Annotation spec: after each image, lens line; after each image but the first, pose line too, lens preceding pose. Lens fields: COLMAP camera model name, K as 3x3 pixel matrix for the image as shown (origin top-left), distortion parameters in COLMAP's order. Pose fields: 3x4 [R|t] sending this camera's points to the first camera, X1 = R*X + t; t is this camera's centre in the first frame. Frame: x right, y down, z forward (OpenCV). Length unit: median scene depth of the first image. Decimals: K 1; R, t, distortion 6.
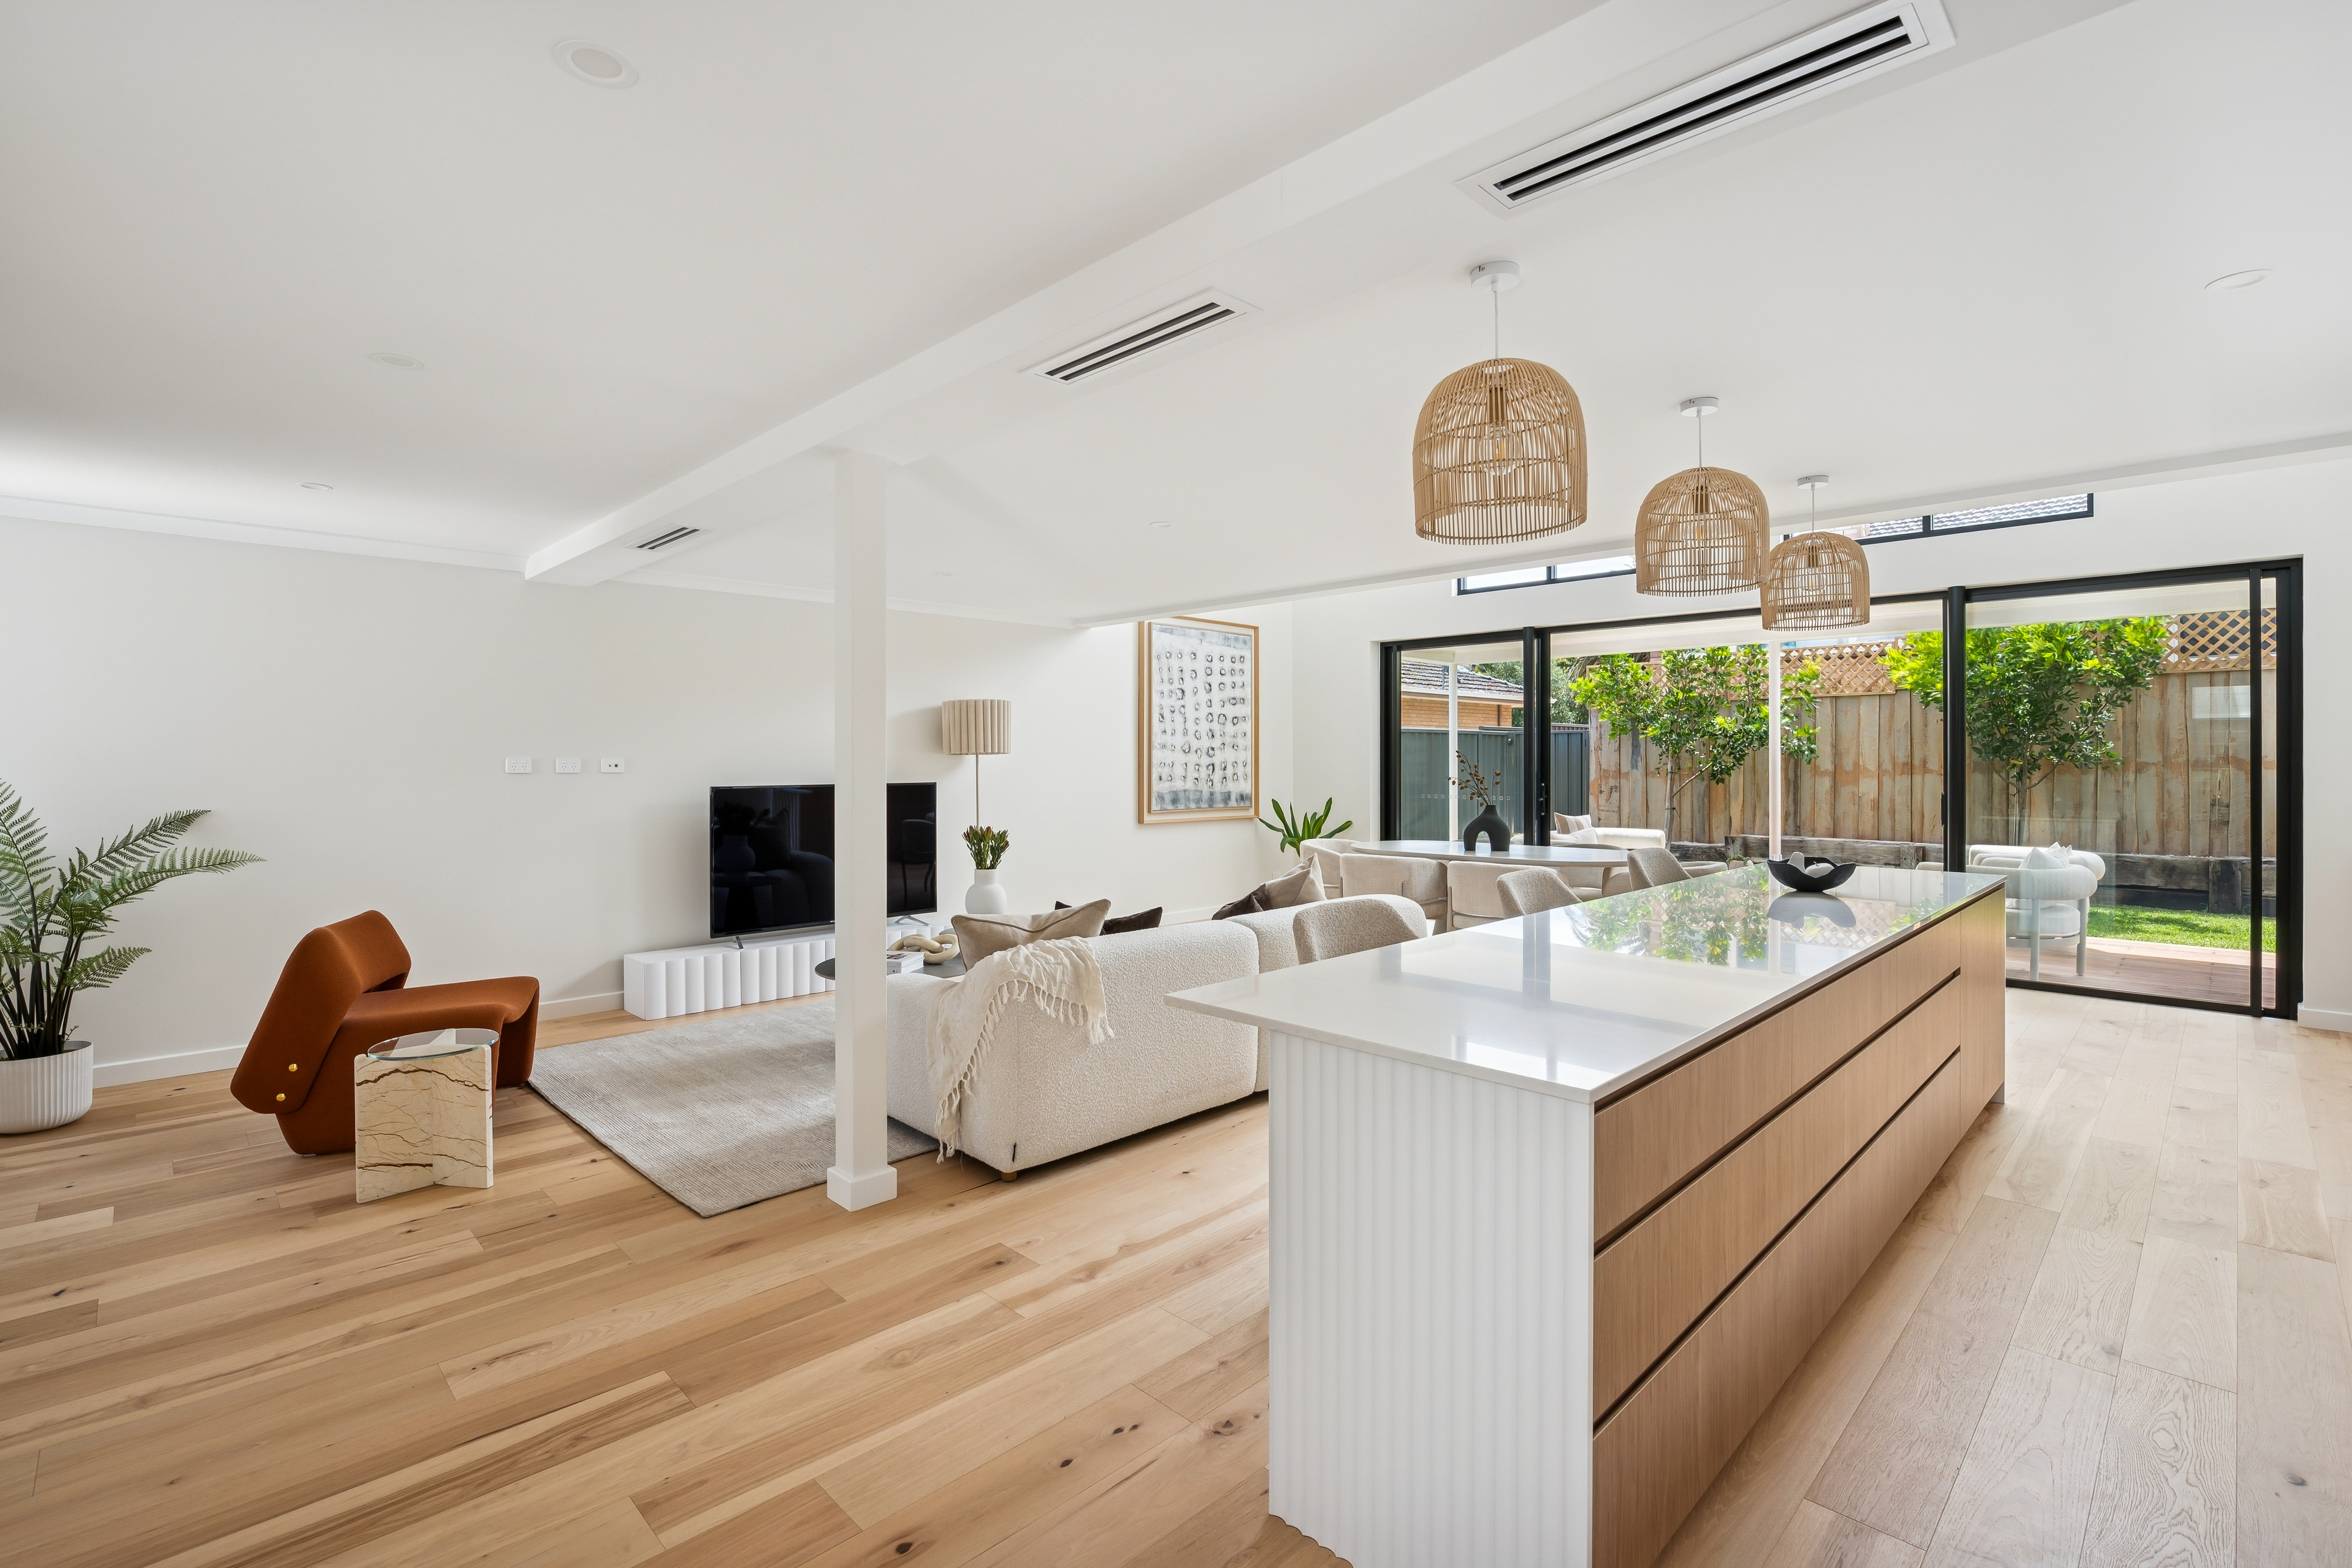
lens RADIAL K [[1072.0, 0, 1162.7], [0, 1072.0, 759.0], [0, 0, 1]] dist [-0.012583, 0.000912]
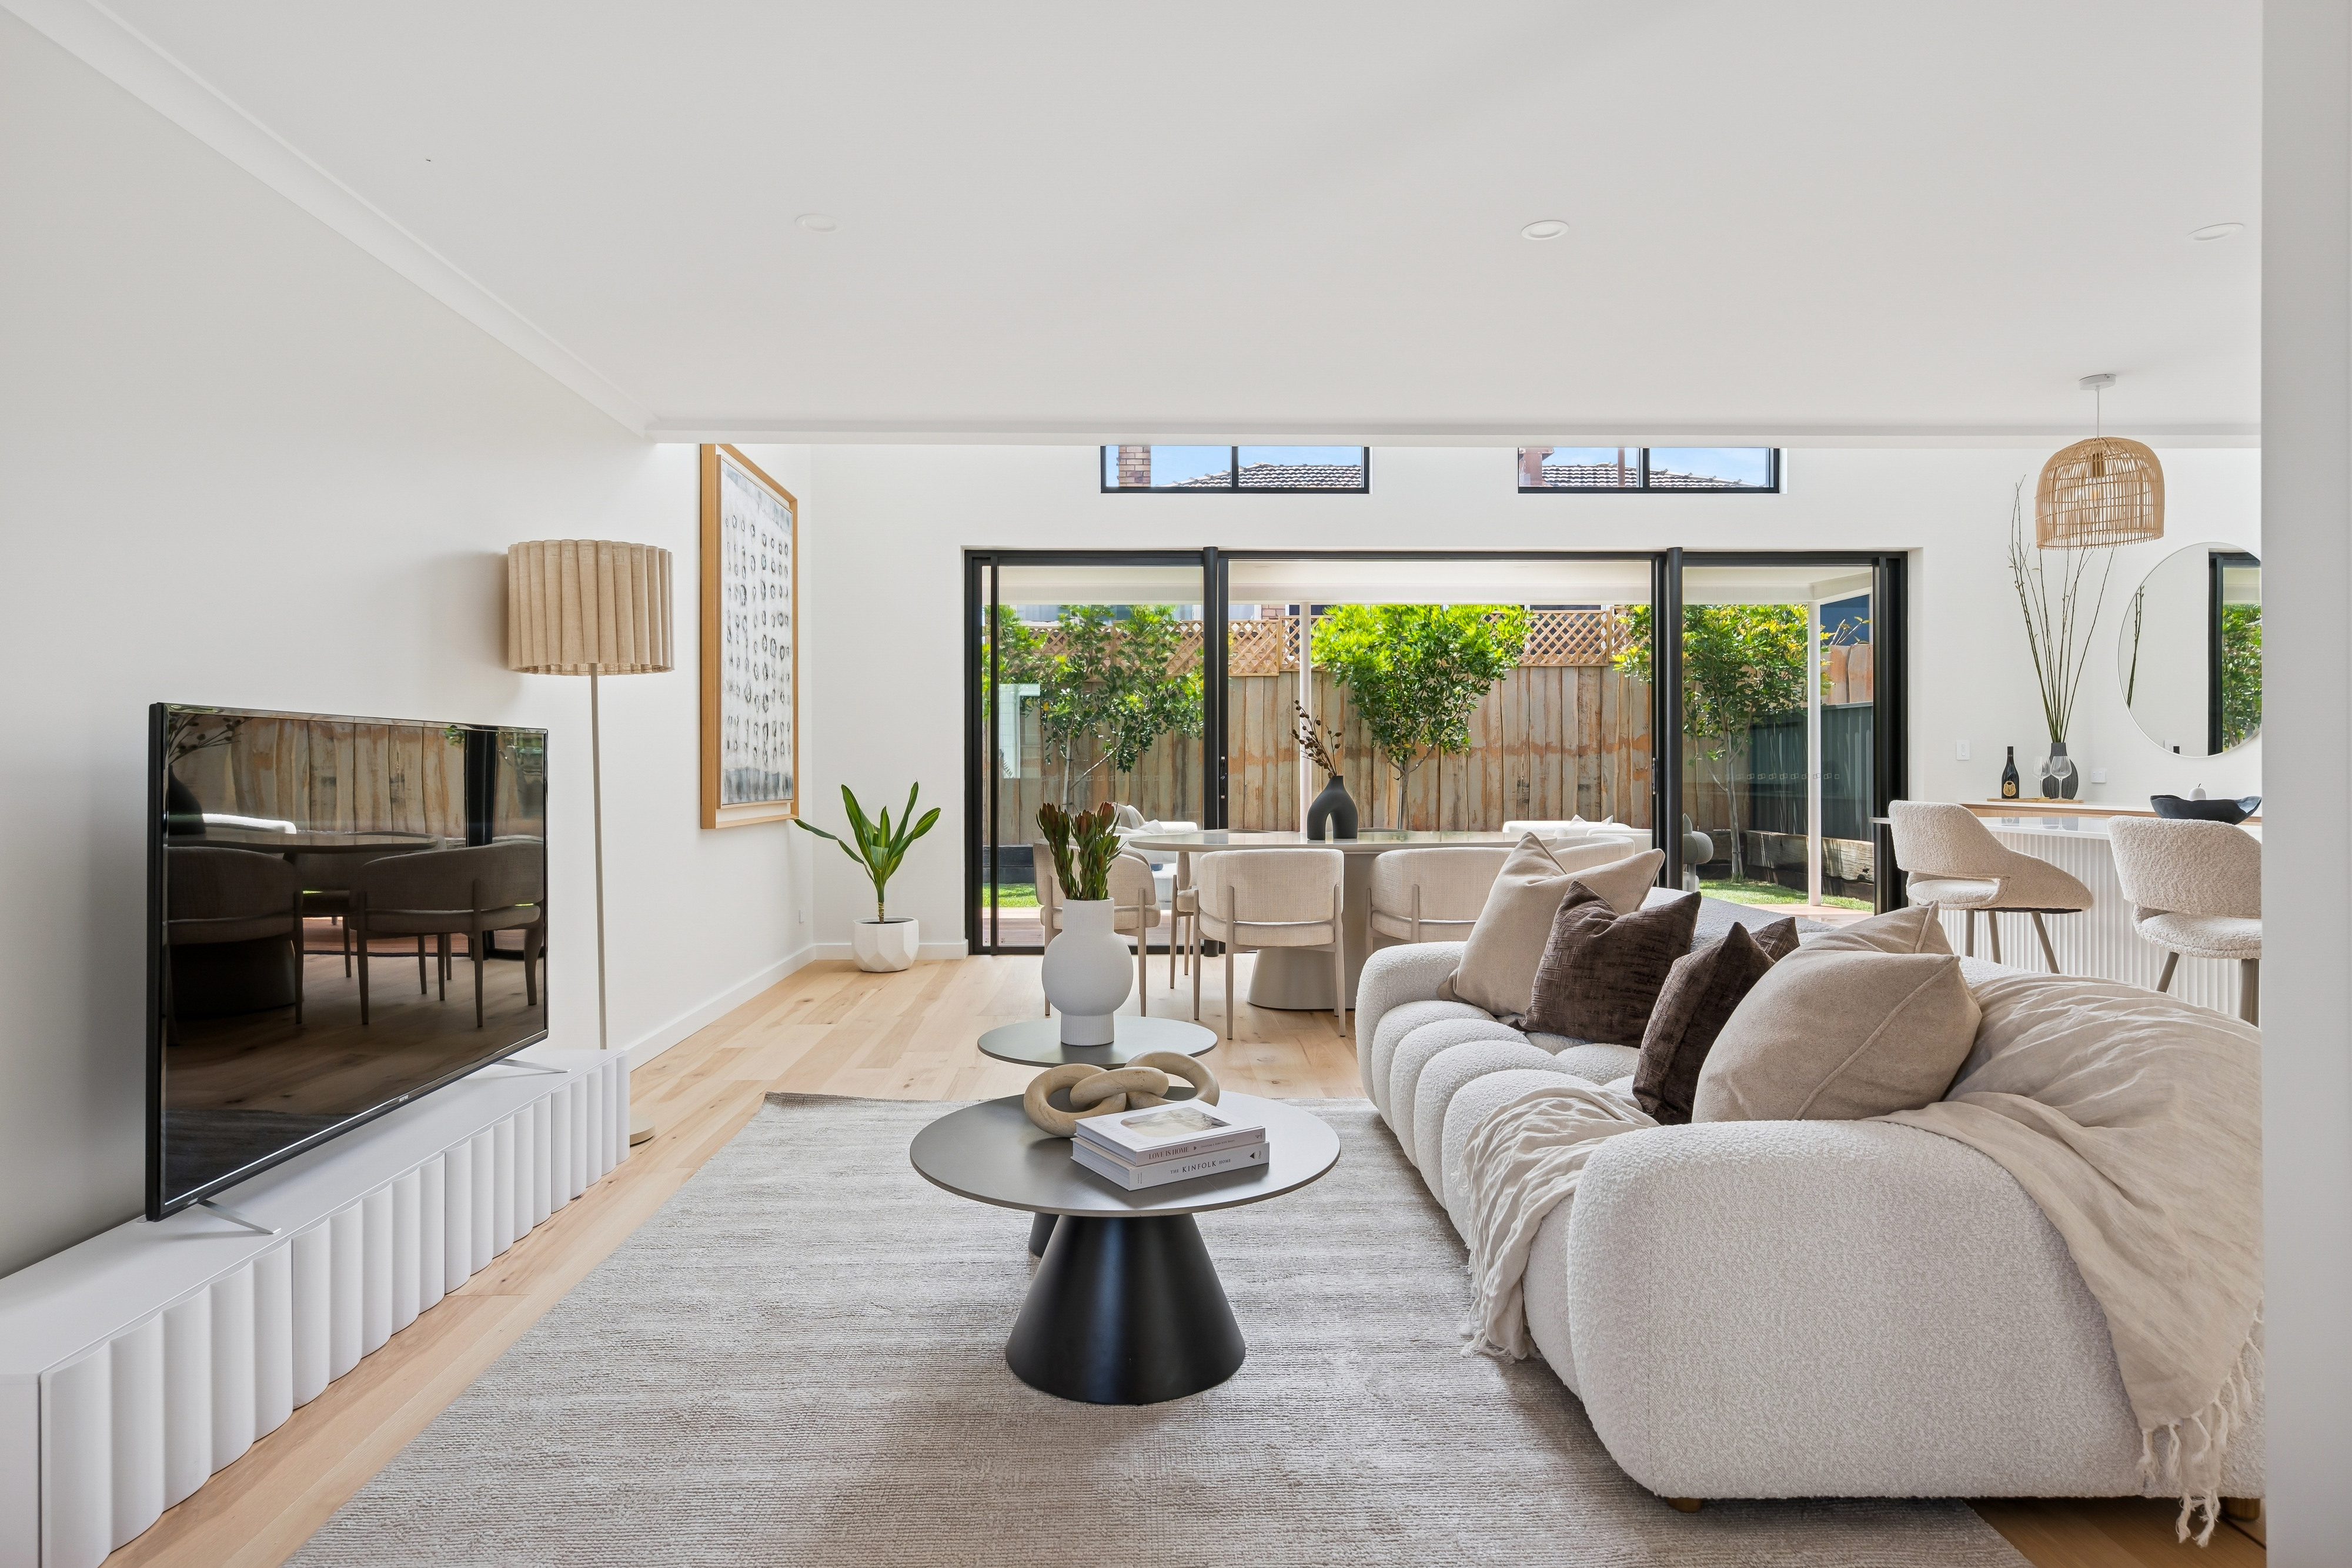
lens RADIAL K [[1322.4, 0, 1172.9], [0, 1322.4, 772.1], [0, 0, 1]] dist [-0.002255, -0.000020]
pose [[0.682671, -0.002047, 0.730723, -0.319242], [0.000737, 0.999997, 0.002113, 0.028764], [-0.730726, -0.000904, 0.682670, 0.349400]]
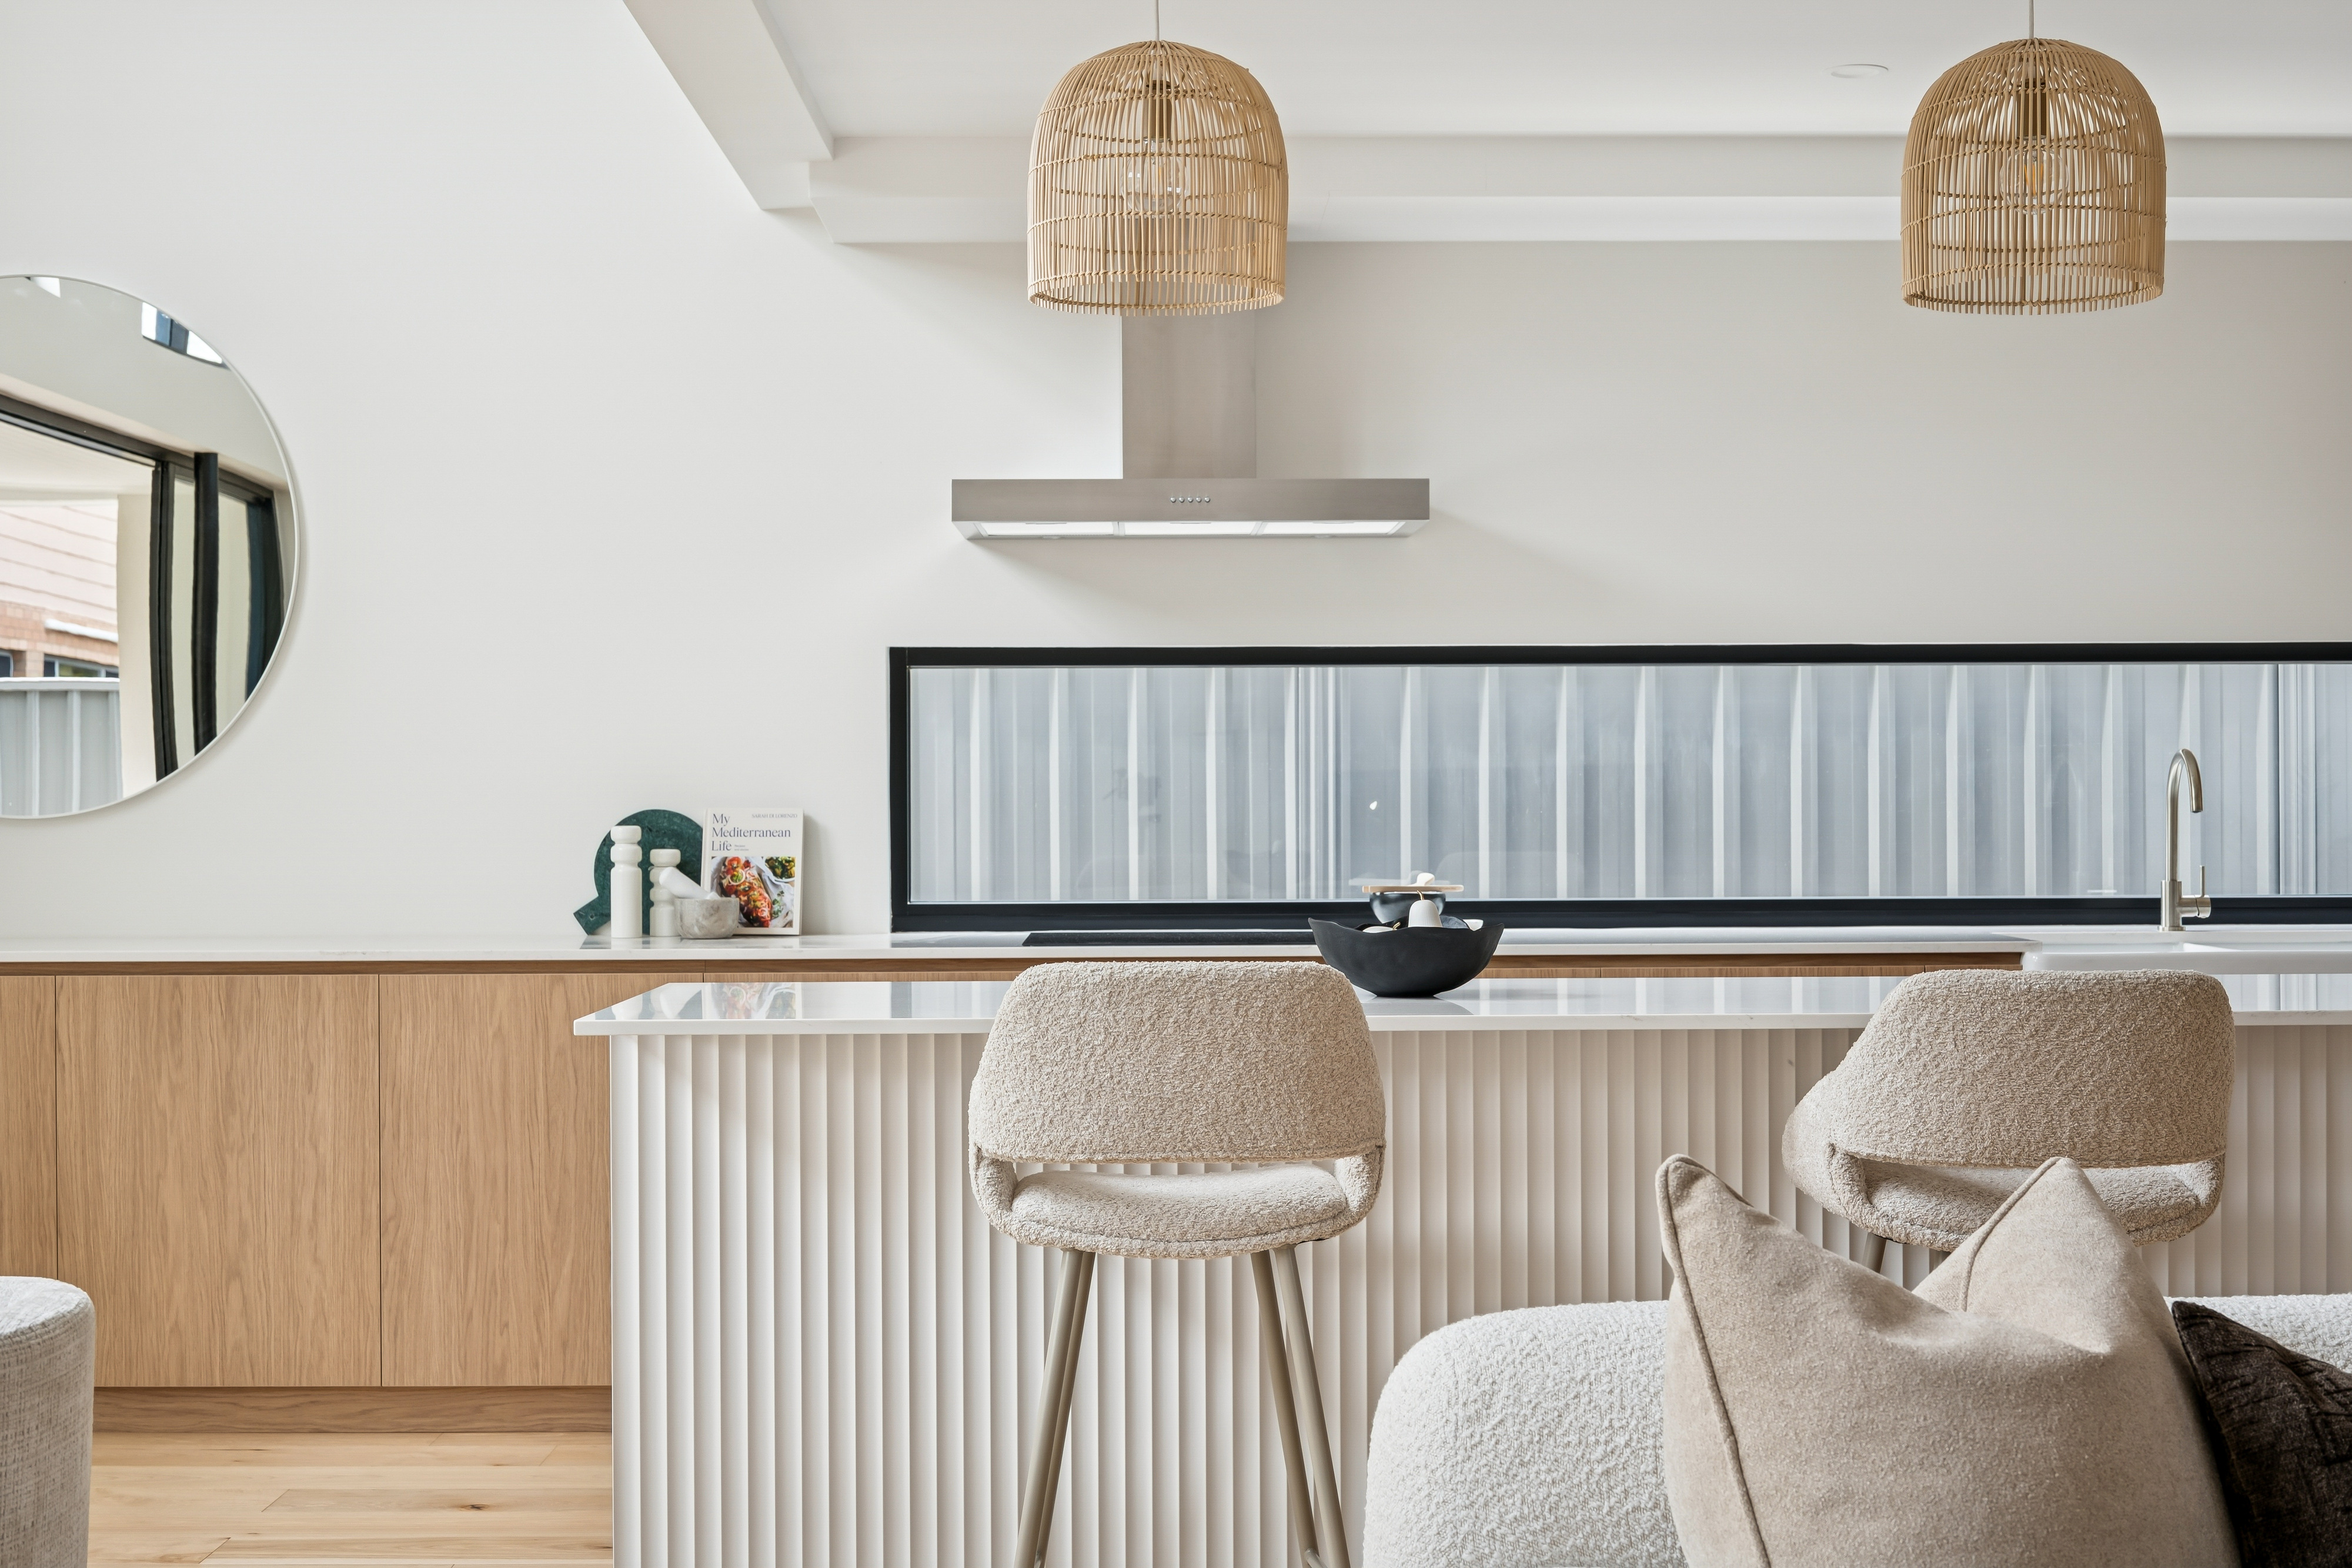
lens RADIAL K [[3423.6, 0, 1176.0], [0, 3423.6, 784.0], [0, 0, 1]] dist [-0.004332, -0.168645]
pose [[-0.720720, 0.007348, 0.693187, -0.087558], [0.005303, 0.999973, -0.005087, 0.020531], [-0.693206, 0.000010, -0.720740, 0.796356]]
